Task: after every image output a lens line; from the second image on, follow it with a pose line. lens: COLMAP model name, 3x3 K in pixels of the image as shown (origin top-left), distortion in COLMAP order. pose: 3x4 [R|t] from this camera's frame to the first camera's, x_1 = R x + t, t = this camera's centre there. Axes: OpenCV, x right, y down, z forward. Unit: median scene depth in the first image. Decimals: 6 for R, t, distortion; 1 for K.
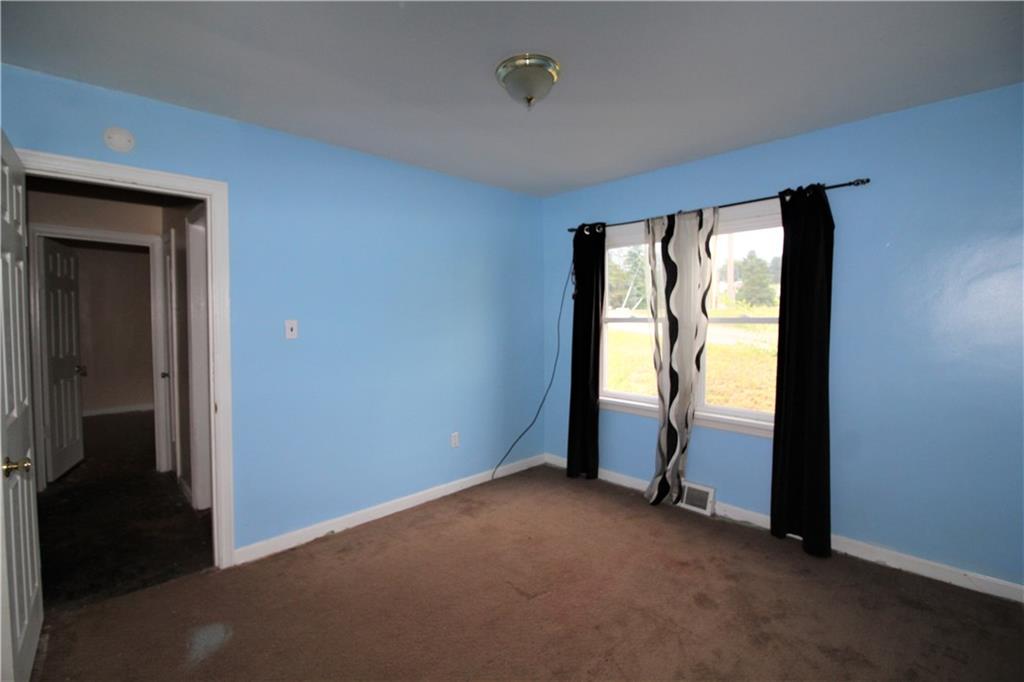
lens RADIAL K [[481.4, 0, 507.2], [0, 481.4, 334.4], [0, 0, 1]] dist [-0.002288, -0.011889]
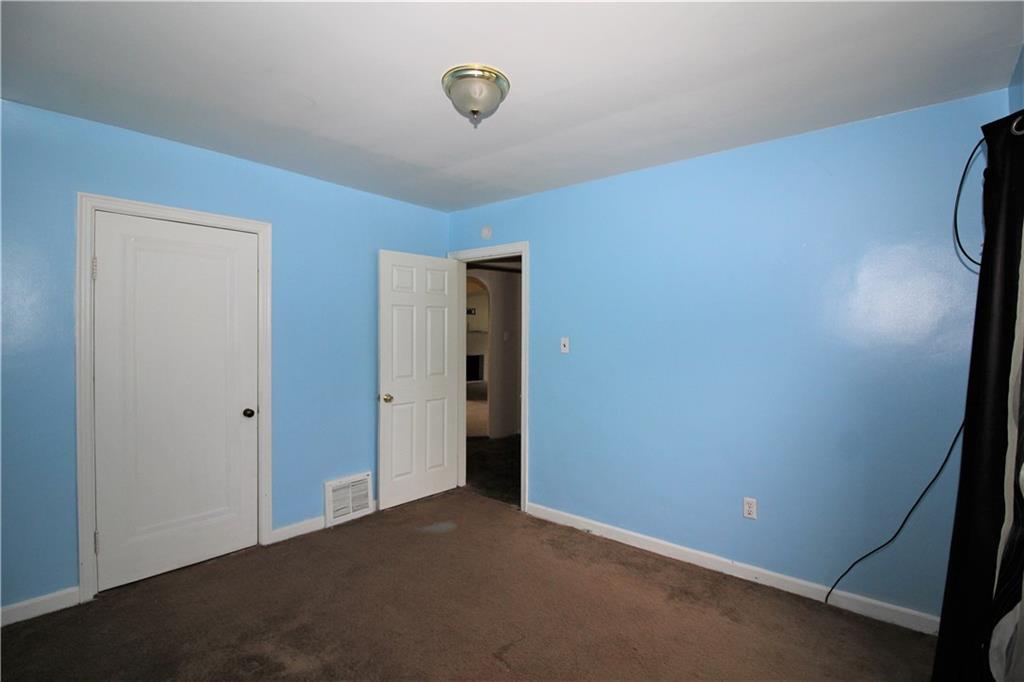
lens RADIAL K [[481.4, 0, 507.2], [0, 481.4, 334.4], [0, 0, 1]] dist [-0.002288, -0.011889]
pose [[0.084720, 0.011725, -0.996336, 0.692154], [-0.035819, 0.999320, 0.008715, -0.039878], [0.995761, 0.034949, 0.085082, 0.688937]]
